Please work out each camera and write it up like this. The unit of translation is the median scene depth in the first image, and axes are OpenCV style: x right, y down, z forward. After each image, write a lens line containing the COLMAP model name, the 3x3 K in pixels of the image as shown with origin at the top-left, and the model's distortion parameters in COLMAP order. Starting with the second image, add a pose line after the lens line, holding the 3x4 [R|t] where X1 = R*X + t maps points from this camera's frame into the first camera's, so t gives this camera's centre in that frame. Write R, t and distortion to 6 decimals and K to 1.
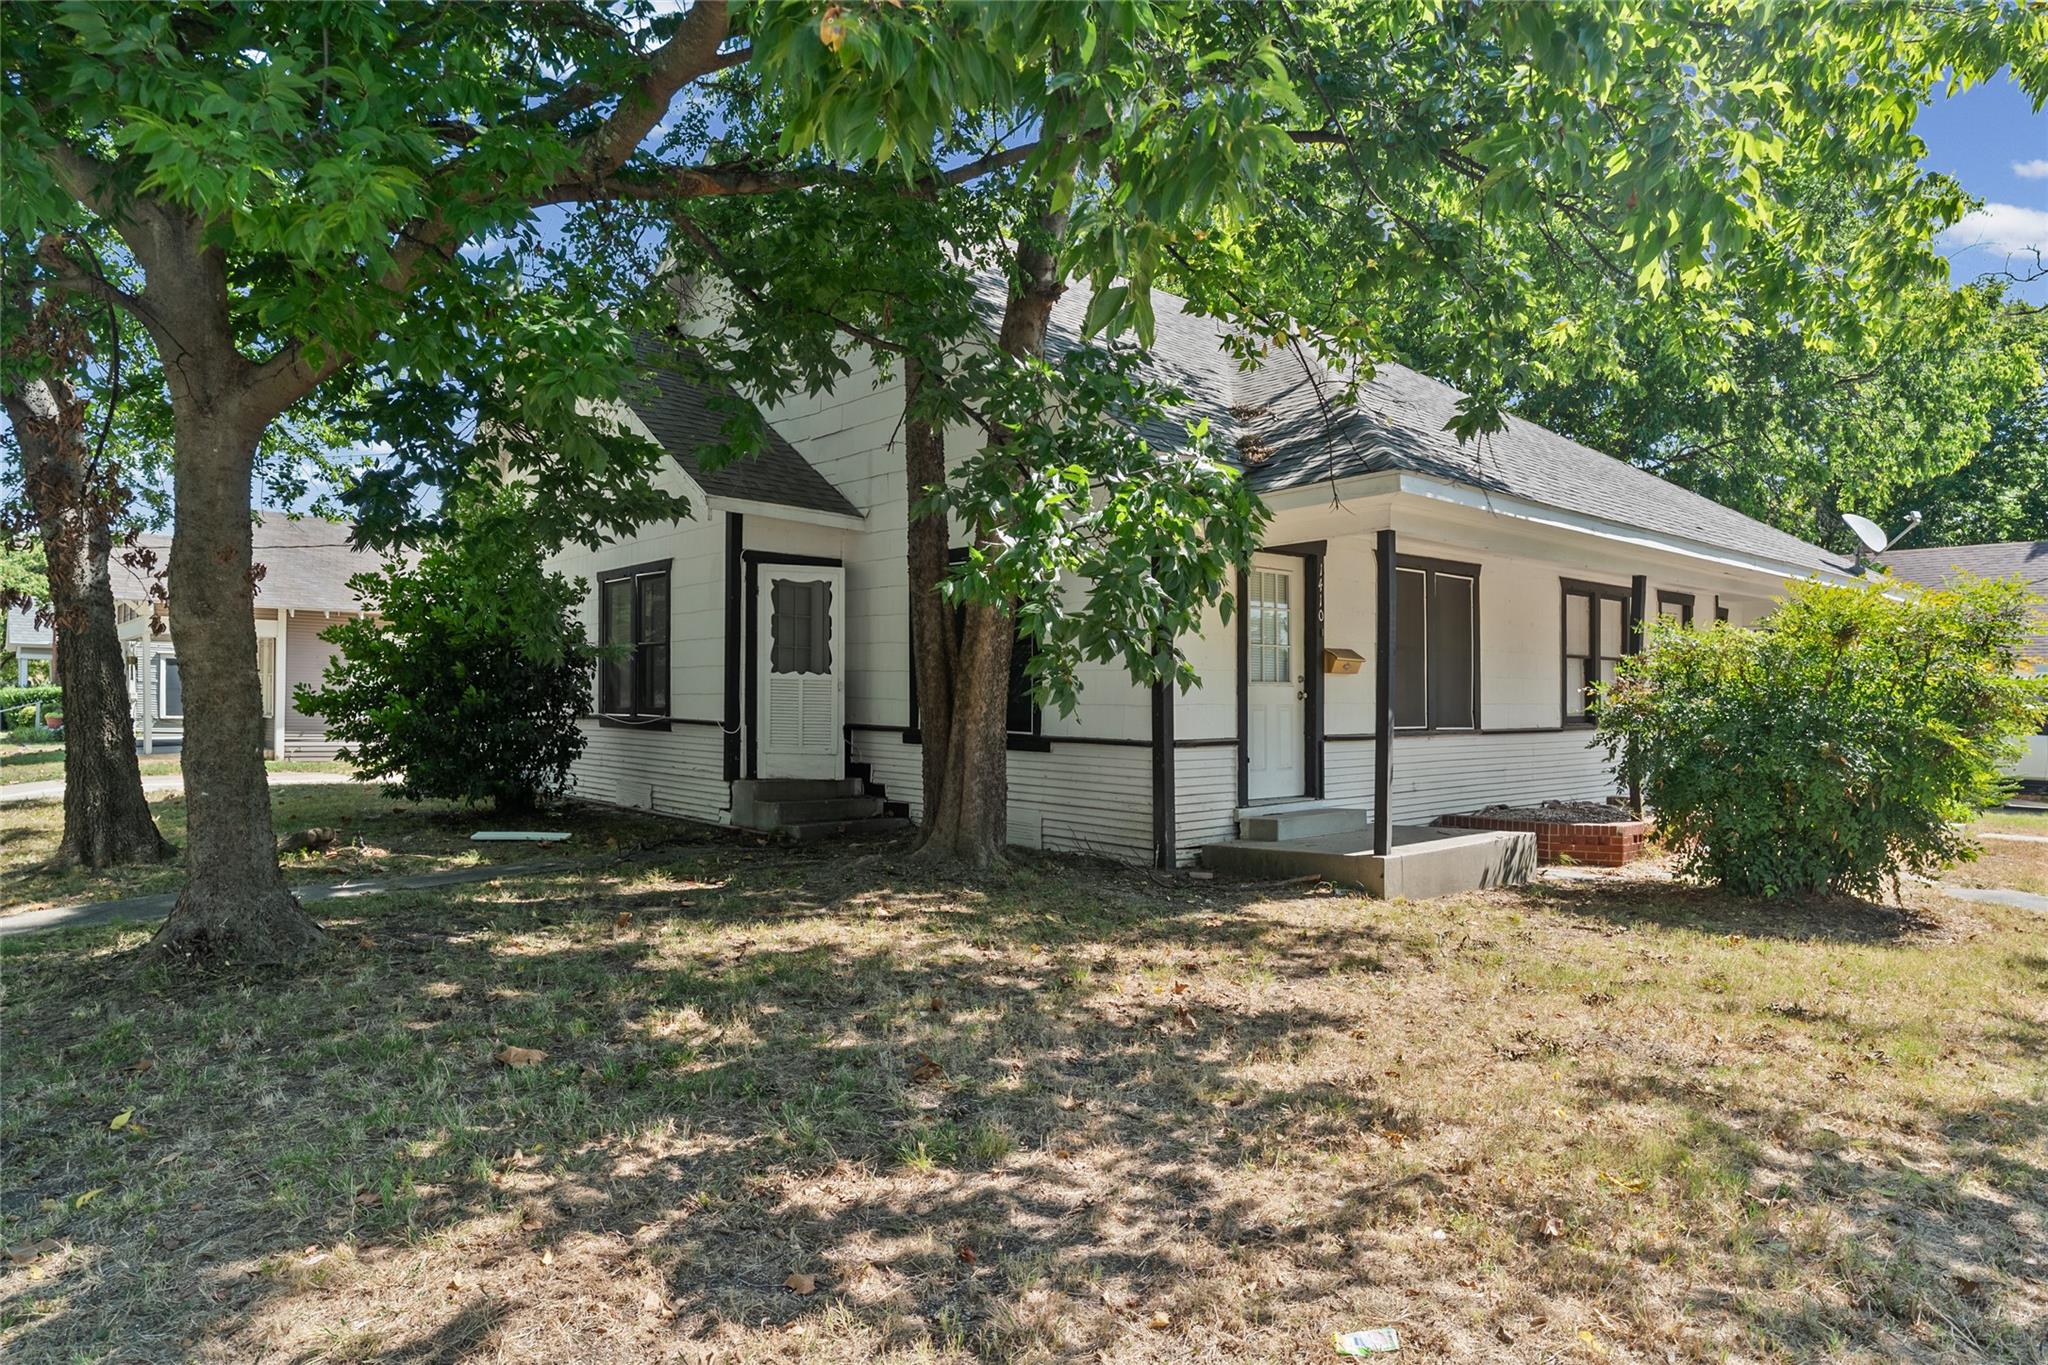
lens RADIAL K [[1189.5, 0, 1023.8], [0, 1189.5, 725.9], [0, 0, 1]] dist [0.000207, 0.000531]
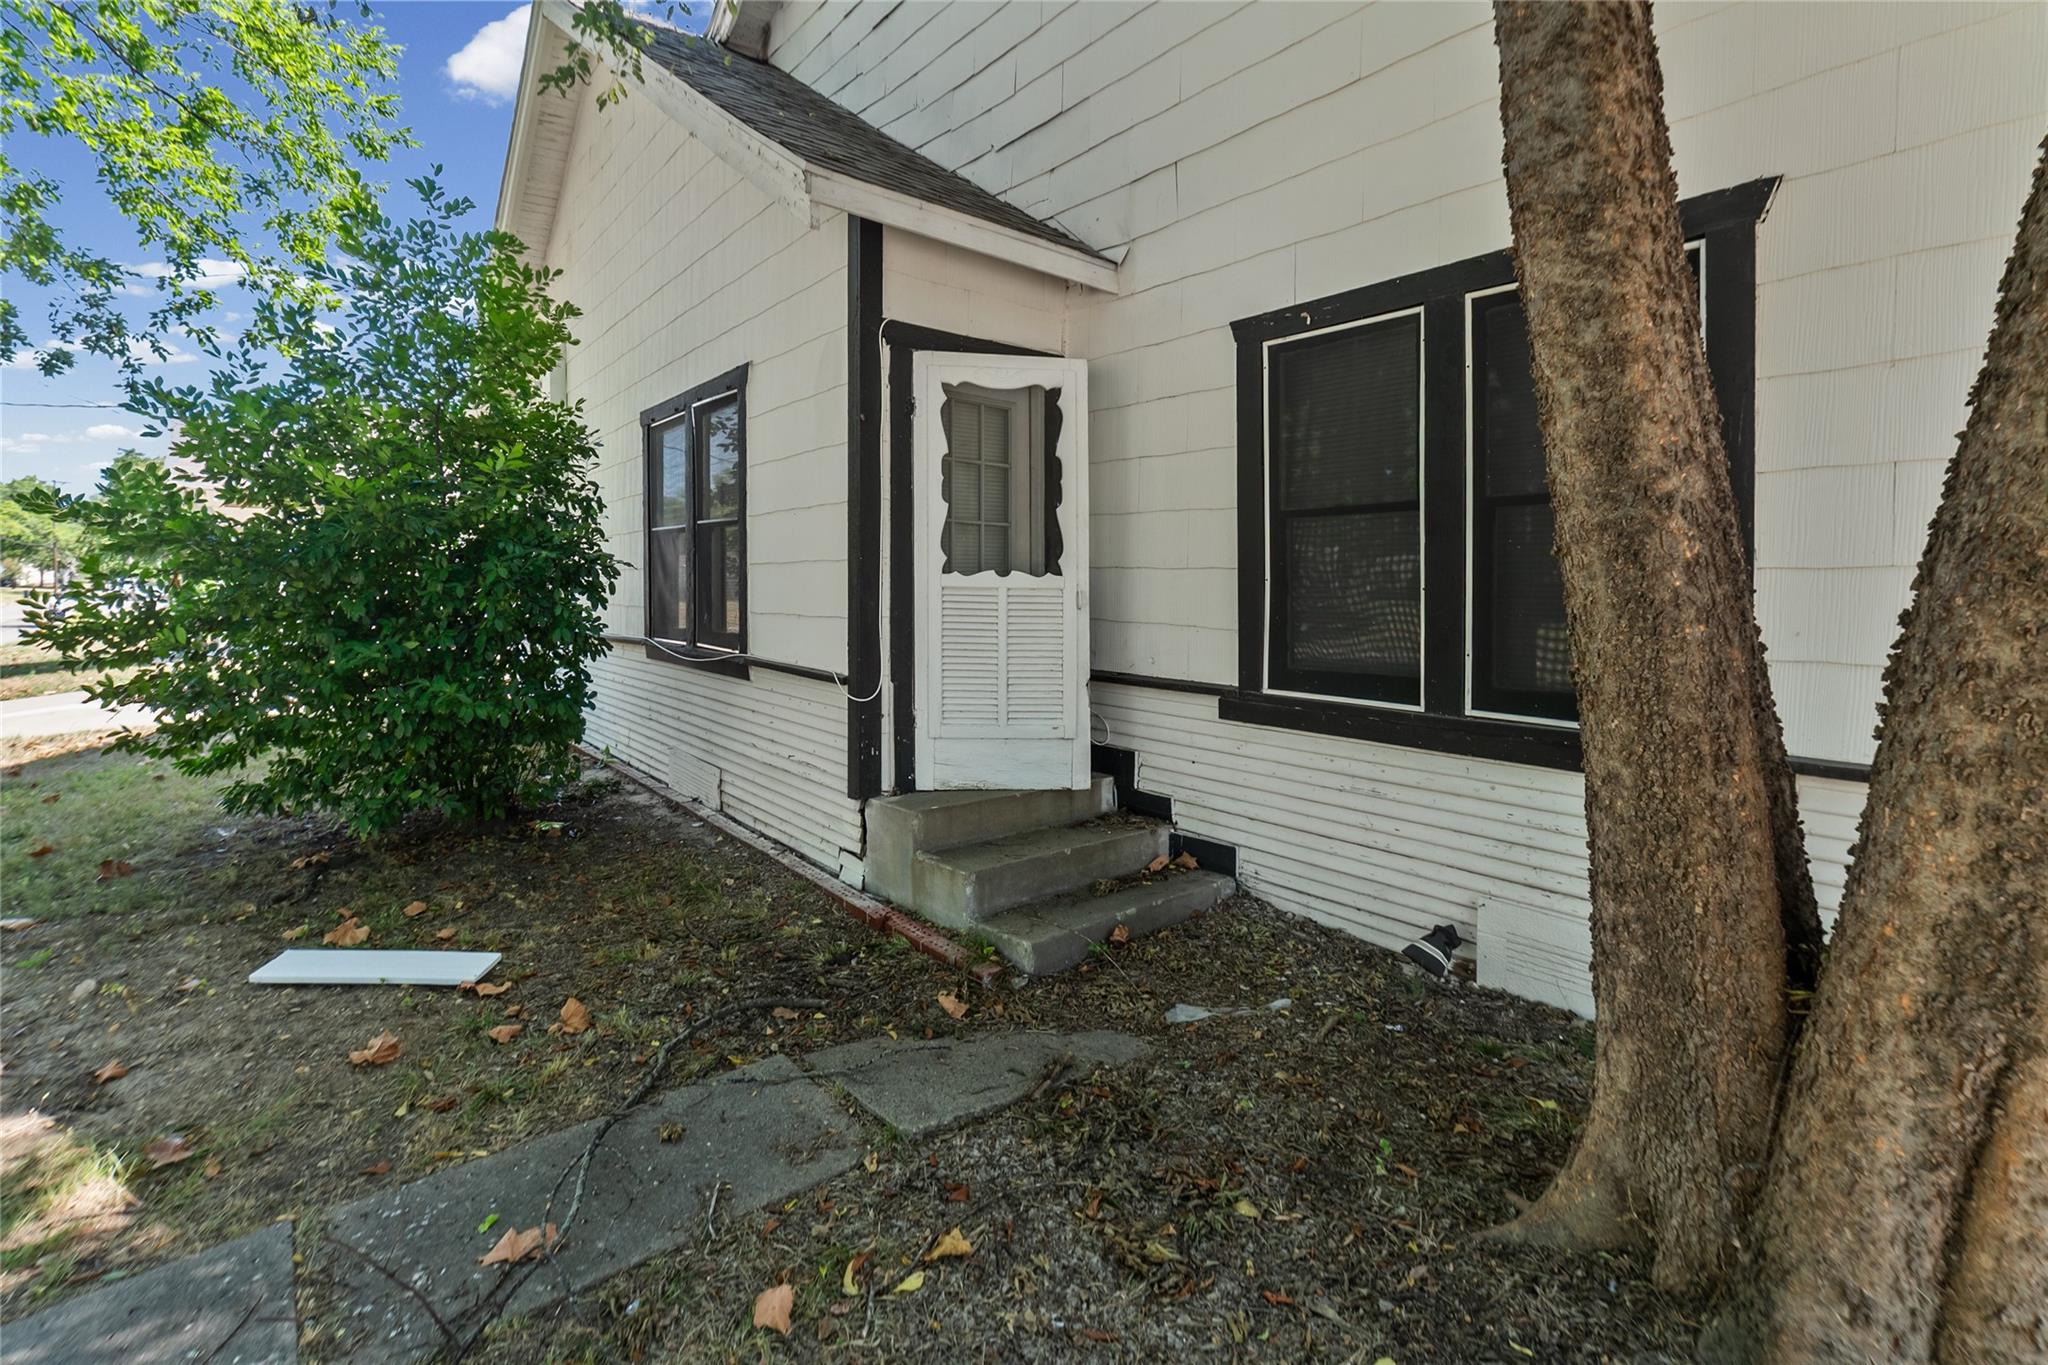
lens RADIAL K [[944.9, 0, 1024.8], [0, 944.9, 612.8], [0, 0, 1]] dist [-0.000689, -0.000076]
pose [[0.998921, -0.005830, -0.046084, -0.199633], [0.006412, 0.999901, 0.012503, -0.041325], [0.046006, -0.012785, 0.998859, 0.761964]]
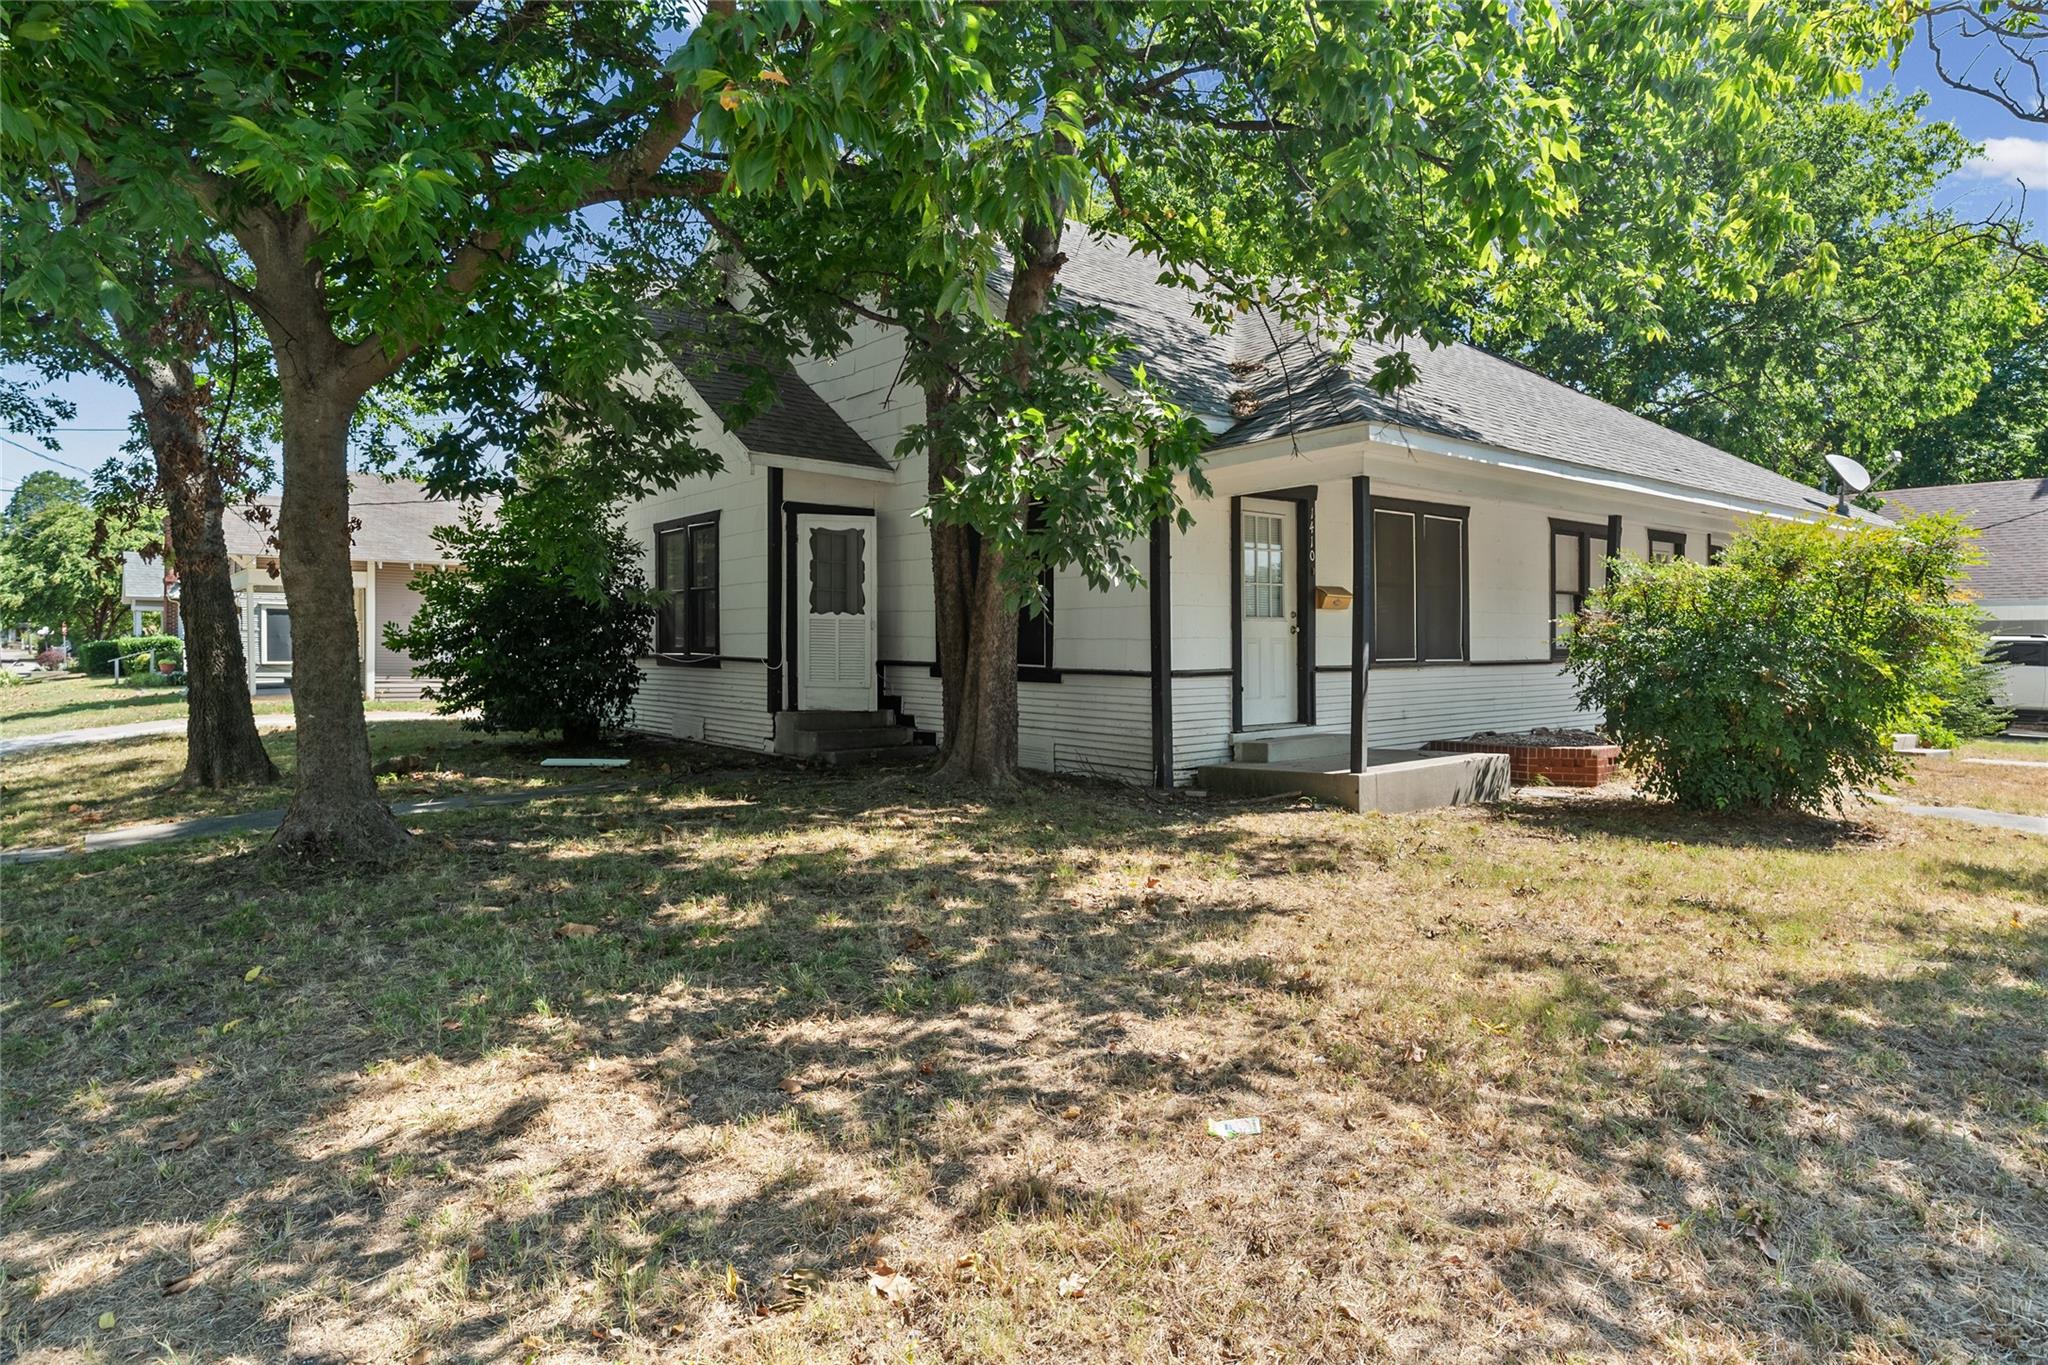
lens RADIAL K [[1145.0, 0, 1023.2], [0, 1145.0, 678.5], [0, 0, 1]] dist [-0.001103, 0.000570]
pose [[0.999185, -0.006100, -0.039890, 0.030922], [0.006444, 0.999943, 0.008502, 0.008993], [0.039836, -0.008752, 0.999168, -0.053988]]
